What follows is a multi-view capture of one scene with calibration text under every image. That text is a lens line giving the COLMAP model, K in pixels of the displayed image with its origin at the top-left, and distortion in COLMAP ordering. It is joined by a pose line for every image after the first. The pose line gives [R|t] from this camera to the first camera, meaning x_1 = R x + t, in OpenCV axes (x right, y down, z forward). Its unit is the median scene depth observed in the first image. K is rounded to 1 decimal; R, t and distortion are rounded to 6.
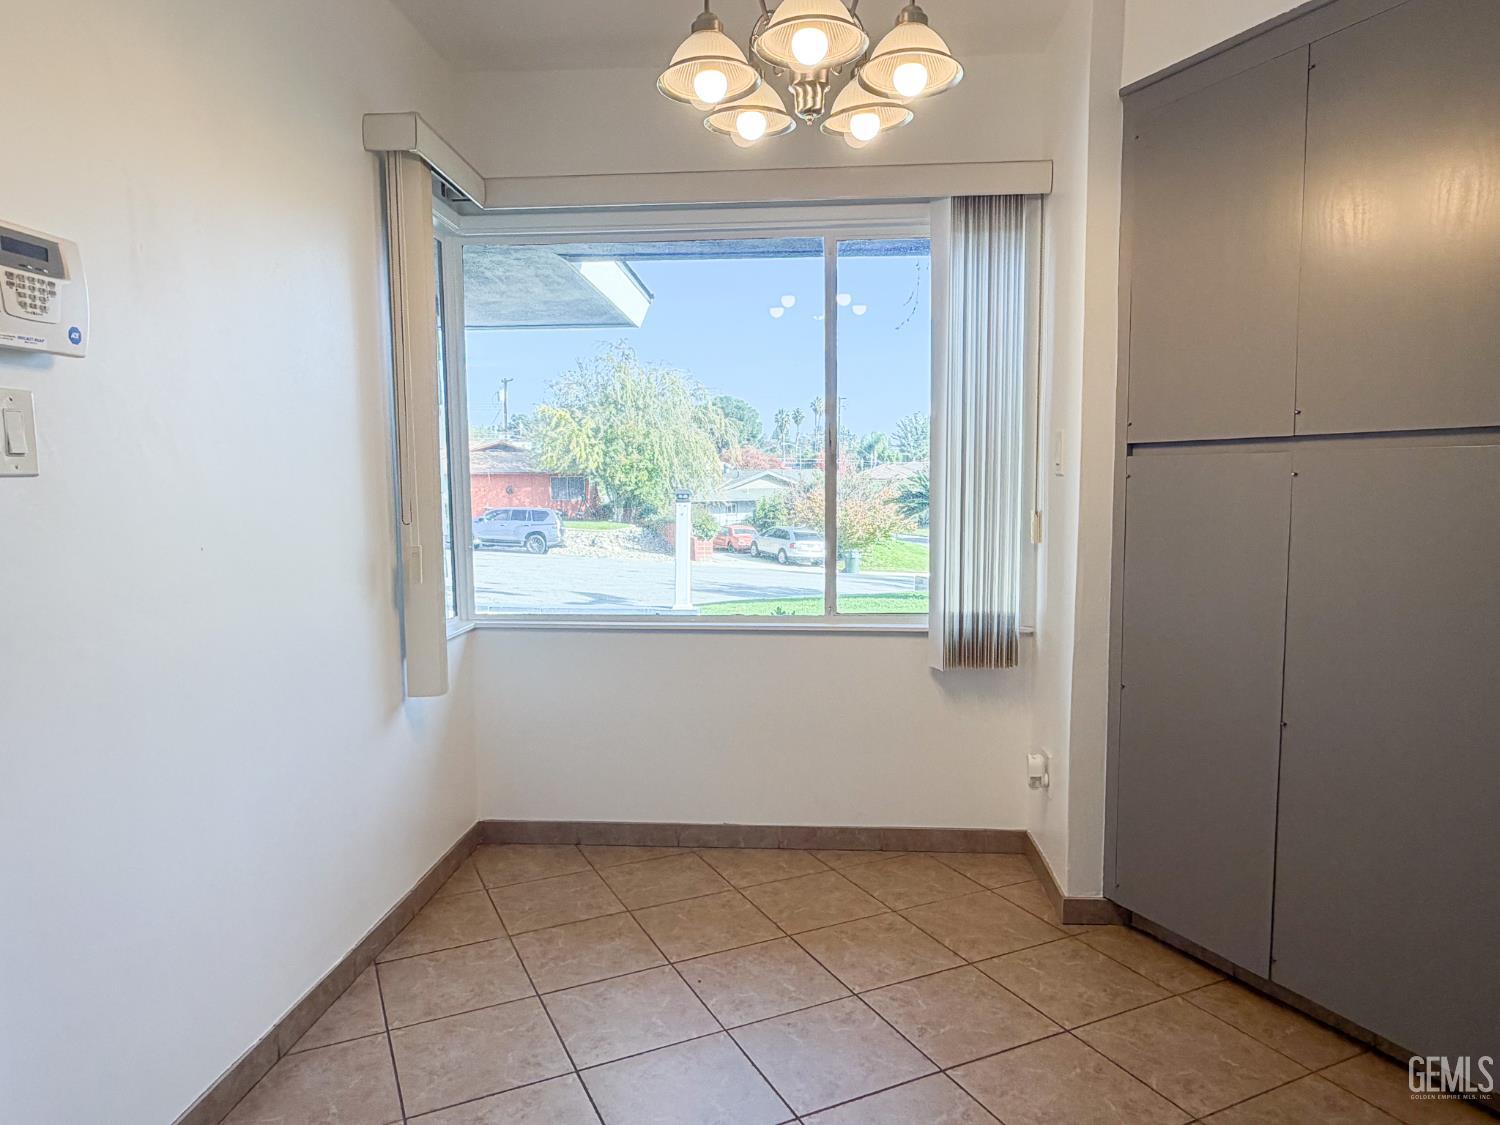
lens RADIAL K [[967.6, 0, 750.0], [0, 967.6, 562.5], [0, 0, 1]] dist [-0.004765, 0.001499]
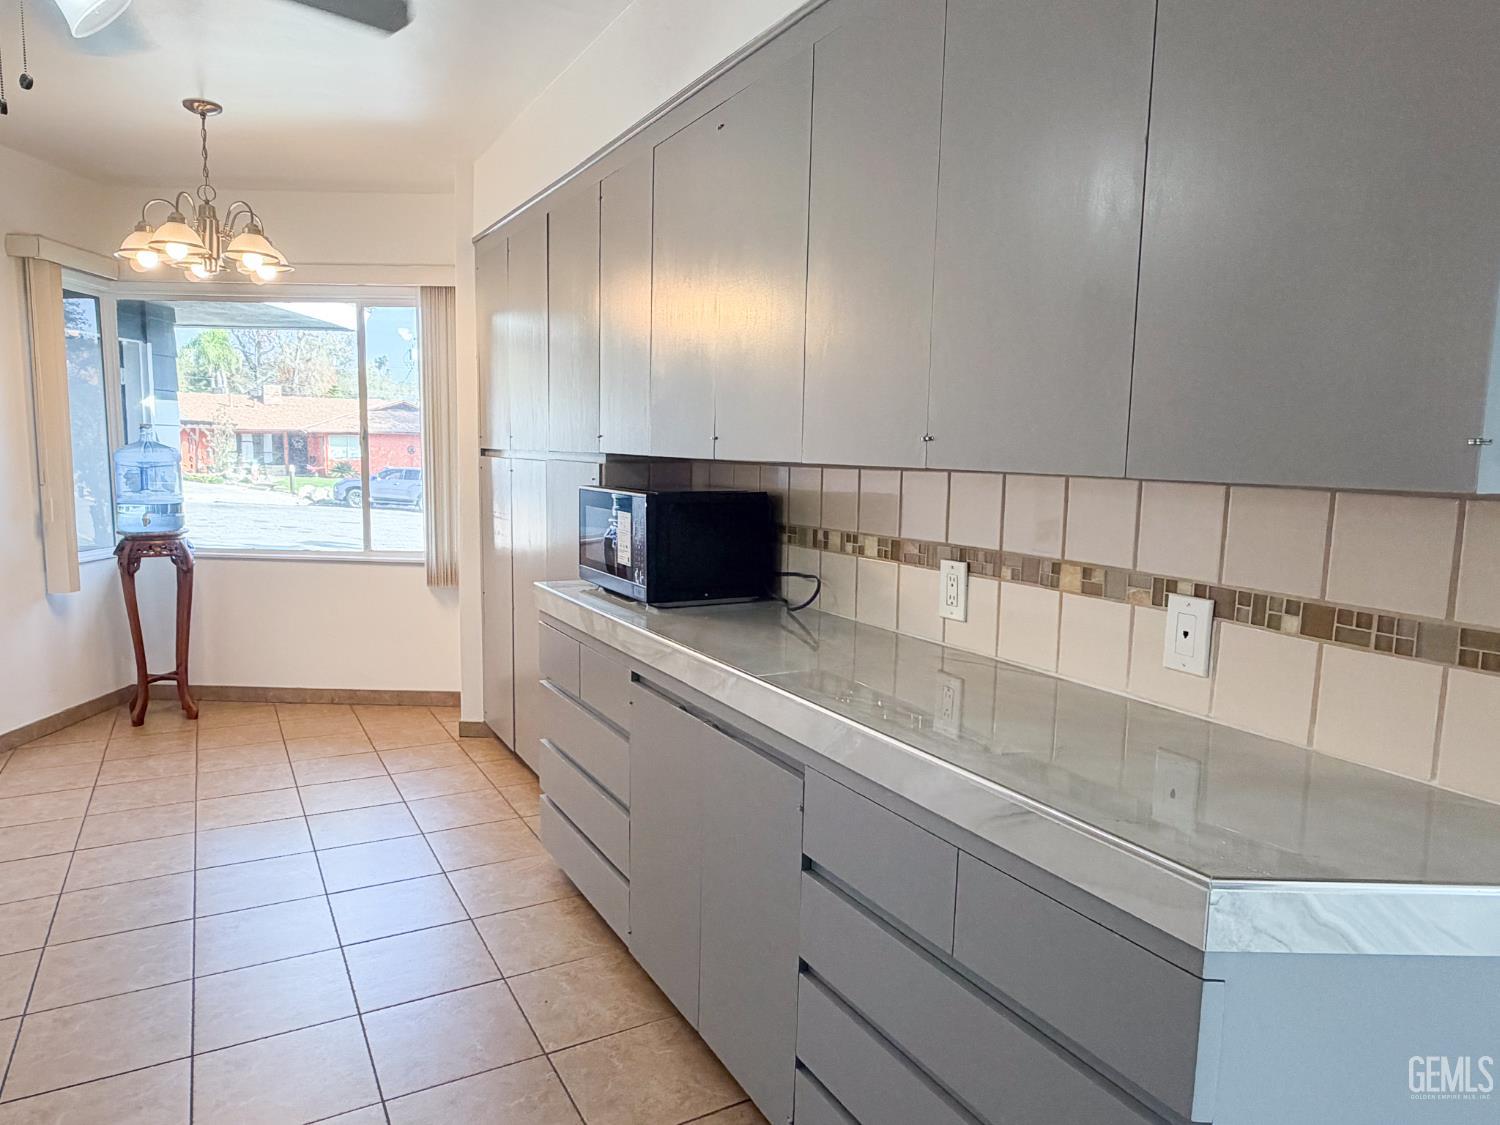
lens RADIAL K [[967.6, 0, 750.0], [0, 967.6, 562.5], [0, 0, 1]] dist [-0.004765, 0.001499]
pose [[0.997613, 0.020631, 0.065892, 0.597441], [-0.022943, 0.999140, 0.034526, 0.005240], [-0.065124, -0.035955, 0.997229, -0.575831]]
